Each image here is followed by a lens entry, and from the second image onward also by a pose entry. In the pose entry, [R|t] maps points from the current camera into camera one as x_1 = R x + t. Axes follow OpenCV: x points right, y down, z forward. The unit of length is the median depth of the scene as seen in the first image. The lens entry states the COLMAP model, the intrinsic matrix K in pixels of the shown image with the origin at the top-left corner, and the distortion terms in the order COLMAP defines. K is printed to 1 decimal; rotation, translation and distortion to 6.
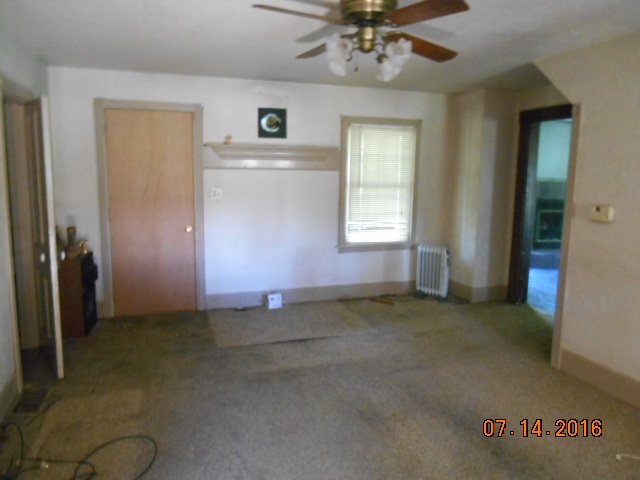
lens RADIAL K [[501.5, 0, 320.0], [0, 501.5, 240.0], [0, 0, 1]] dist [-0.000999, 0.003797]
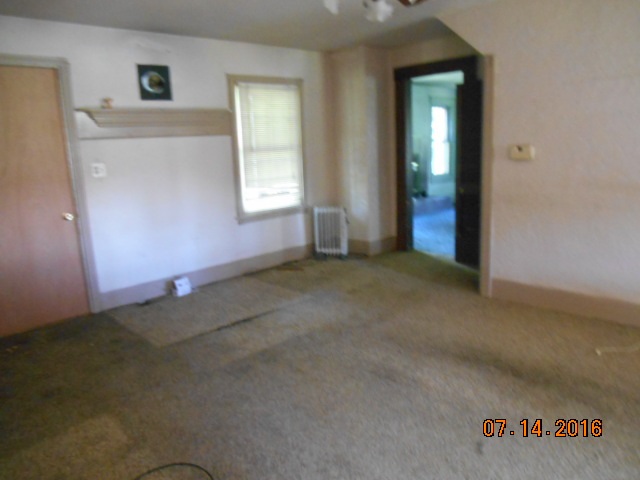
lens RADIAL K [[501.5, 0, 320.0], [0, 501.5, 240.0], [0, 0, 1]] dist [-0.000999, 0.003797]
pose [[0.906814, -0.136865, 0.398692, -0.212769], [0.117338, 0.990398, 0.073105, 0.003872], [-0.404870, -0.019511, 0.914166, 0.094882]]
